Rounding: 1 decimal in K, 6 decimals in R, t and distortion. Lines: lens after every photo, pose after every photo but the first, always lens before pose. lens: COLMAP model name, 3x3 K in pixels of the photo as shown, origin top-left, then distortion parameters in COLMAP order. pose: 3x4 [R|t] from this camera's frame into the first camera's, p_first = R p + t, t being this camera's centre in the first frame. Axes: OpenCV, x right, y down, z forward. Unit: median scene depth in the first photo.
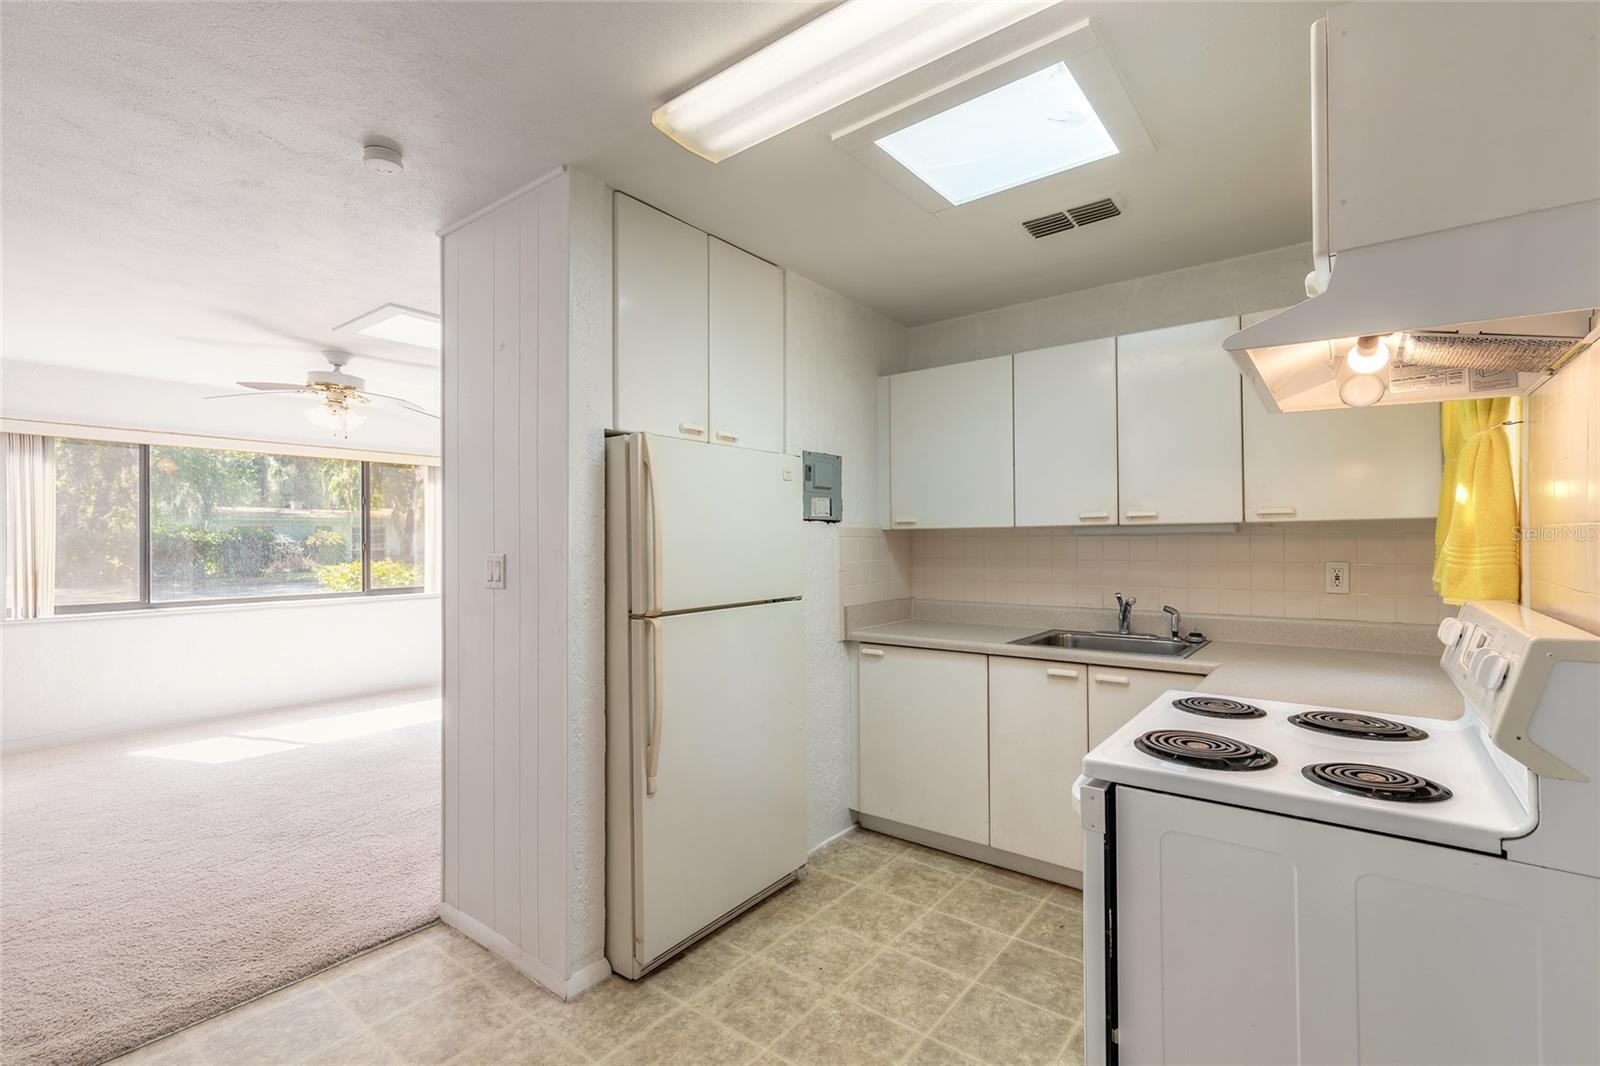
lens RADIAL K [[724.6, 0, 814.9], [0, 724.6, 536.8], [0, 0, 1]] dist [0.010075, -0.003261]
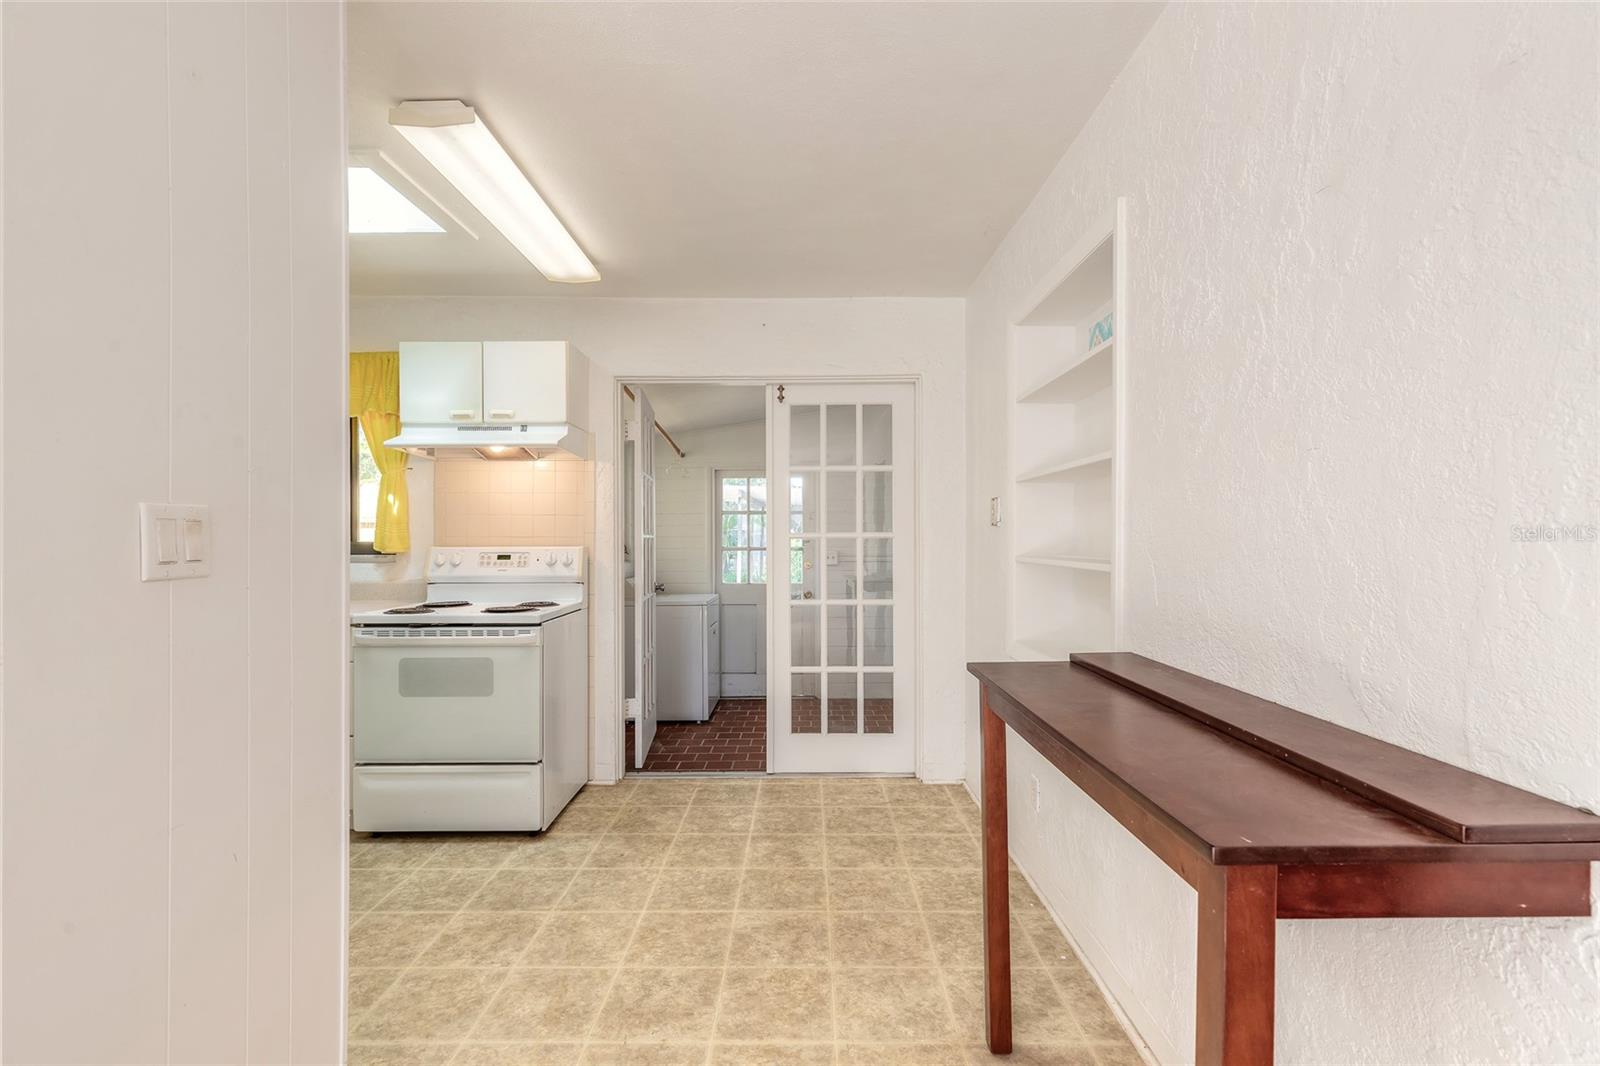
lens RADIAL K [[724.6, 0, 797.3], [0, 724.6, 538.3], [0, 0, 1]] dist [0.010075, -0.003261]
pose [[-0.602241, 0.004089, 0.798304, -0.981176], [-0.000761, 0.999983, -0.005697, 0.044471], [-0.798314, -0.004038, -0.602228, 0.896403]]
